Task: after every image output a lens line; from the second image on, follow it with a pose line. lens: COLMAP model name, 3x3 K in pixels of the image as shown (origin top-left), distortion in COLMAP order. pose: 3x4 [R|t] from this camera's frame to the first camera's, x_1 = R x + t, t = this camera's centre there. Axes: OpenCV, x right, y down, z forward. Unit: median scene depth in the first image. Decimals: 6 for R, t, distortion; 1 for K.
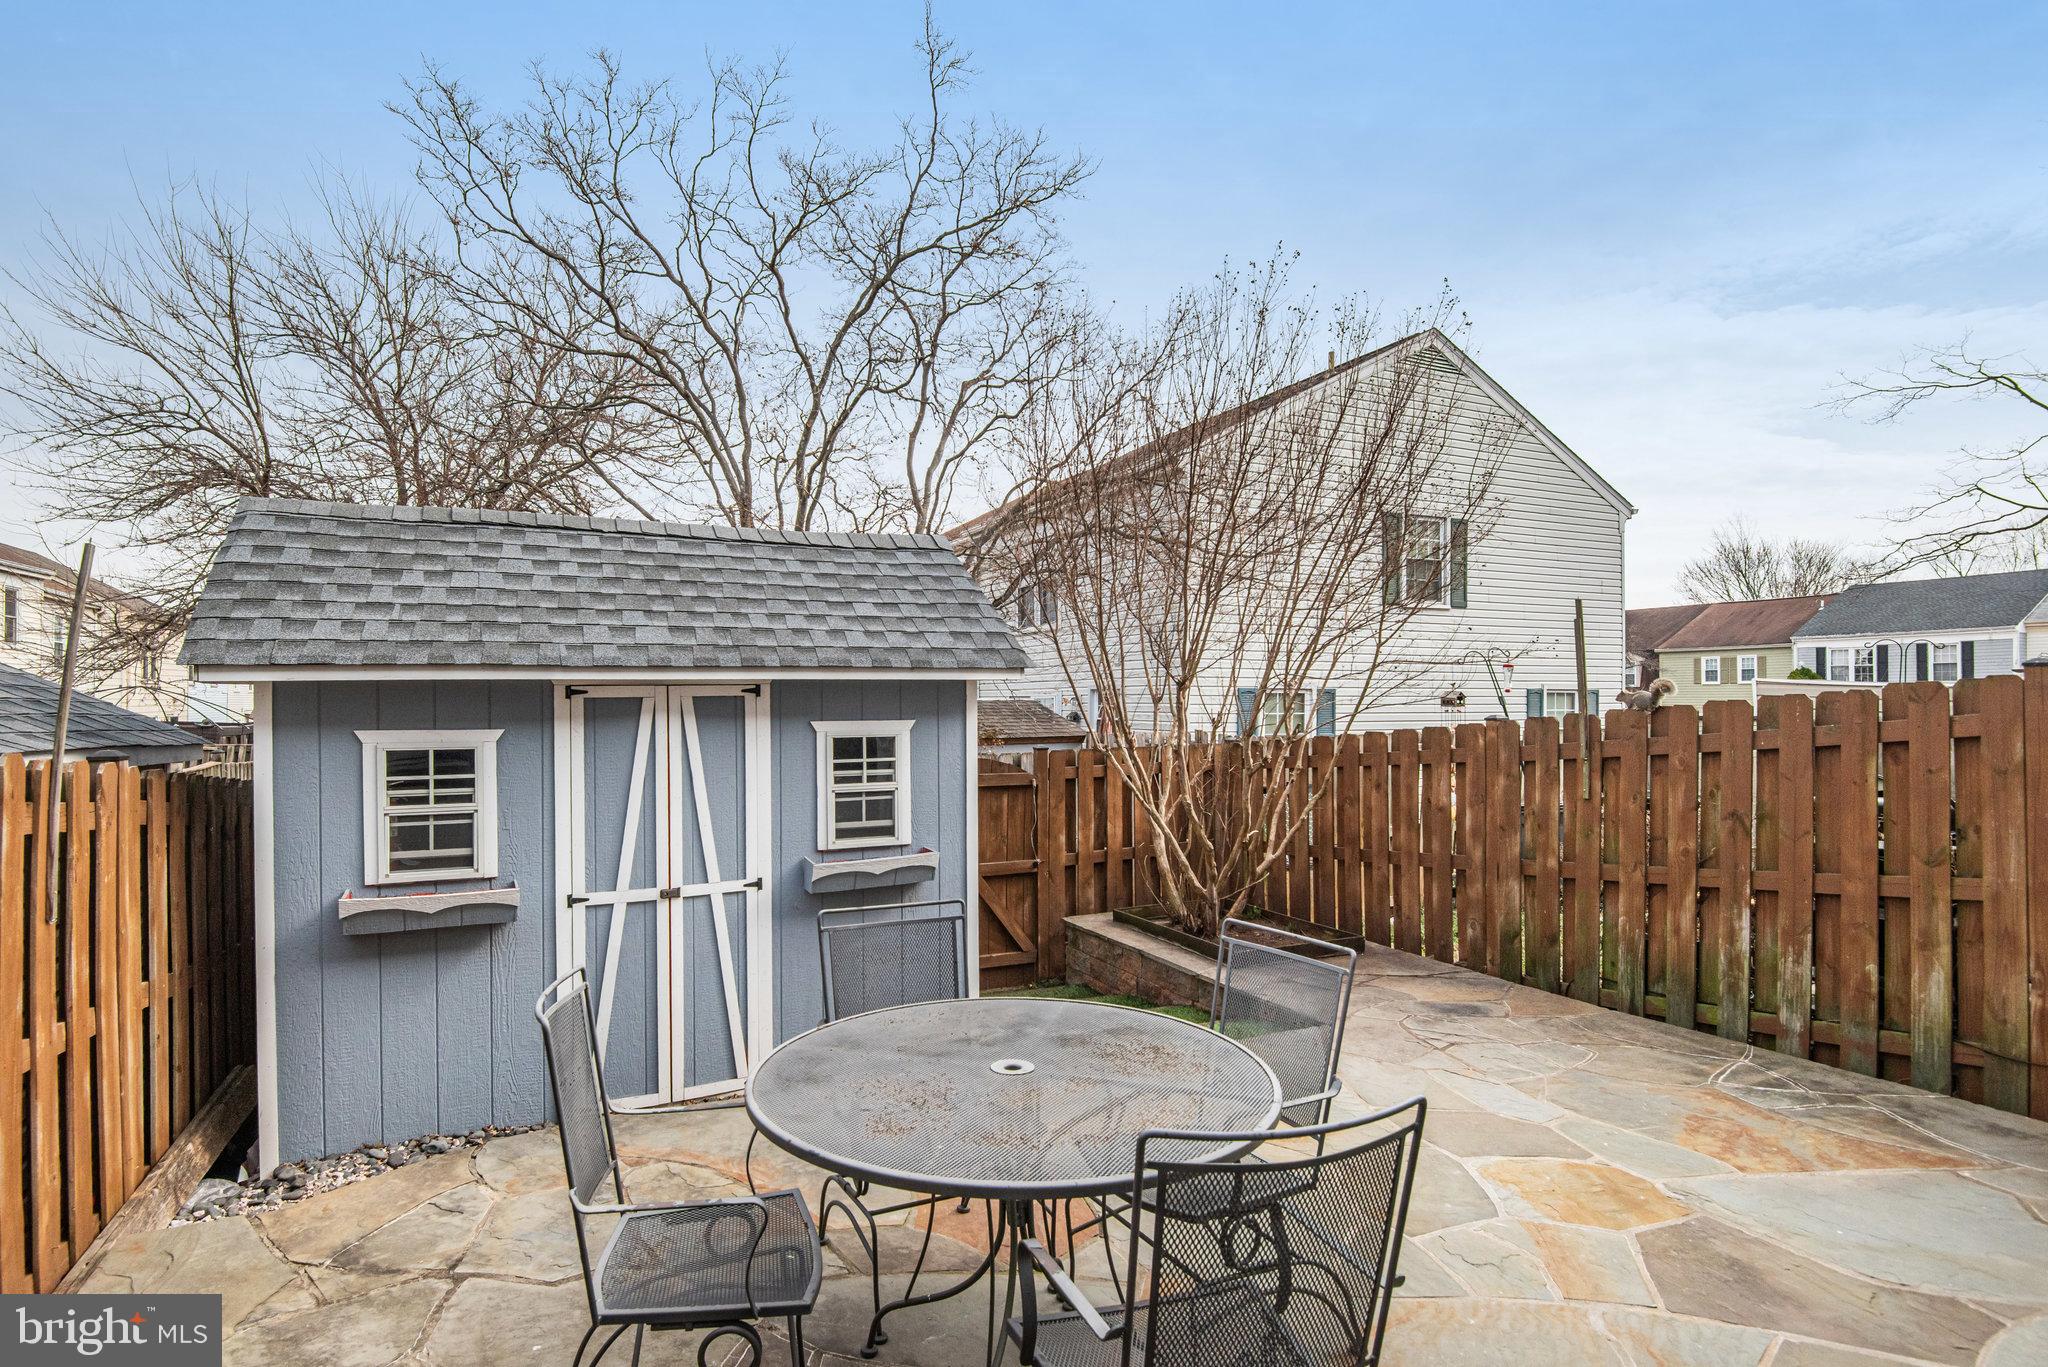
lens RADIAL K [[1043.4, 0, 969.1], [0, 1043.4, 699.1], [0, 0, 1]] dist [0.001142, -0.008192]
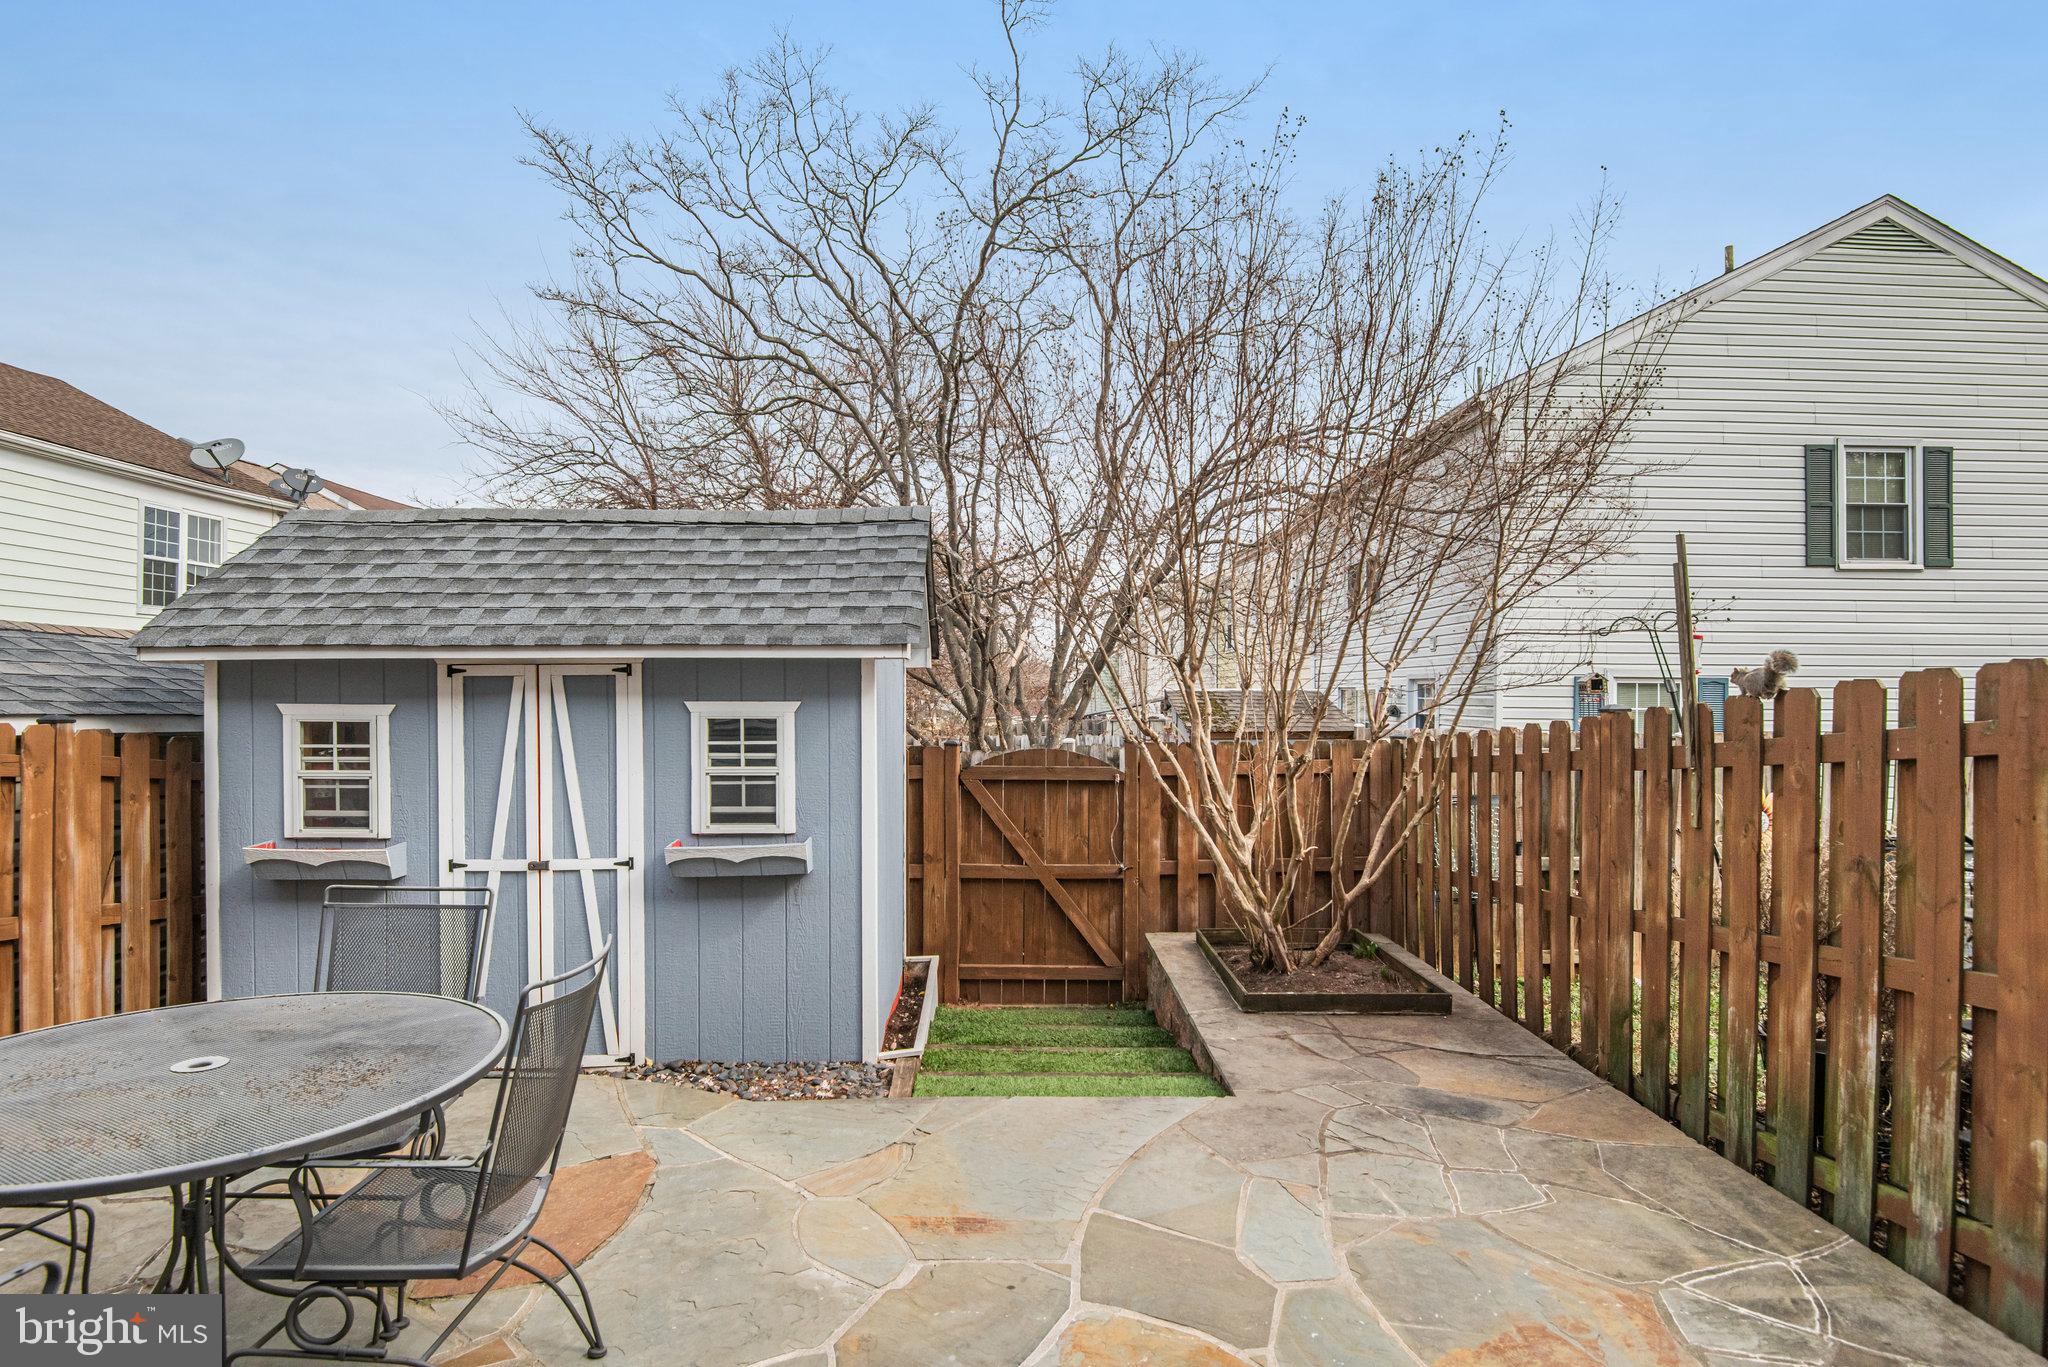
lens RADIAL K [[1043.4, 0, 1006.7], [0, 1043.4, 689.4], [0, 0, 1]] dist [0.001142, -0.008192]
pose [[0.915862, 0.003640, -0.401478, 0.527562], [-0.005304, 0.999981, -0.003033, 0.011879], [0.401459, 0.004908, 0.915864, 0.230266]]
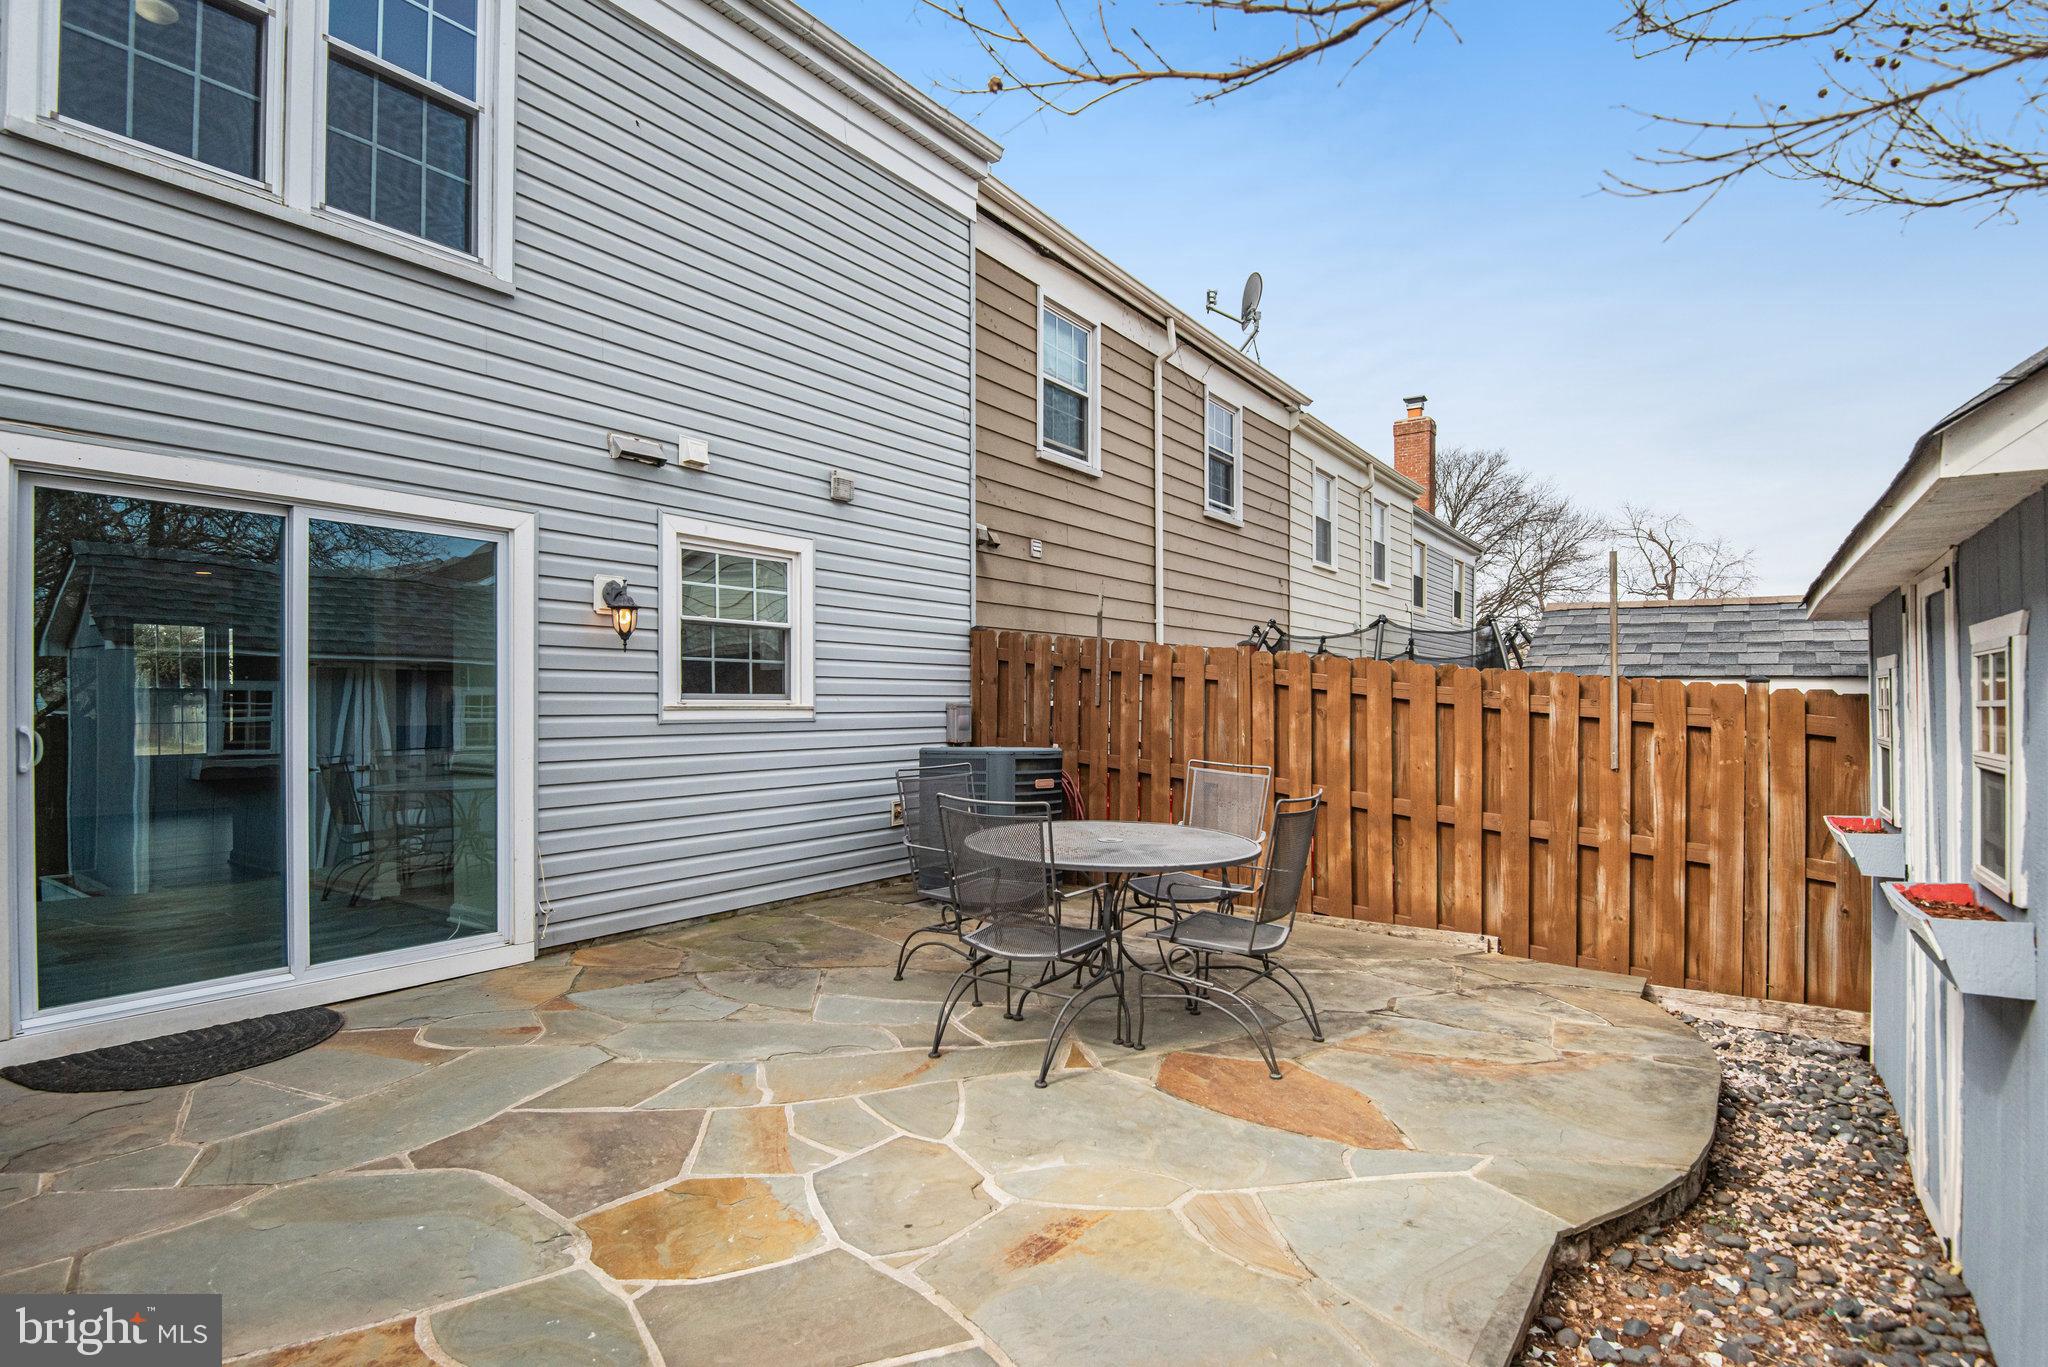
lens RADIAL K [[1043.4, 0, 1036.1], [0, 1043.4, 683.8], [0, 0, 1]] dist [0.001142, -0.008192]
pose [[-0.854927, -0.007823, -0.518689, 0.531300], [-0.001743, 0.999924, -0.012209, 0.056876], [0.518745, -0.009534, -0.854876, 1.221322]]
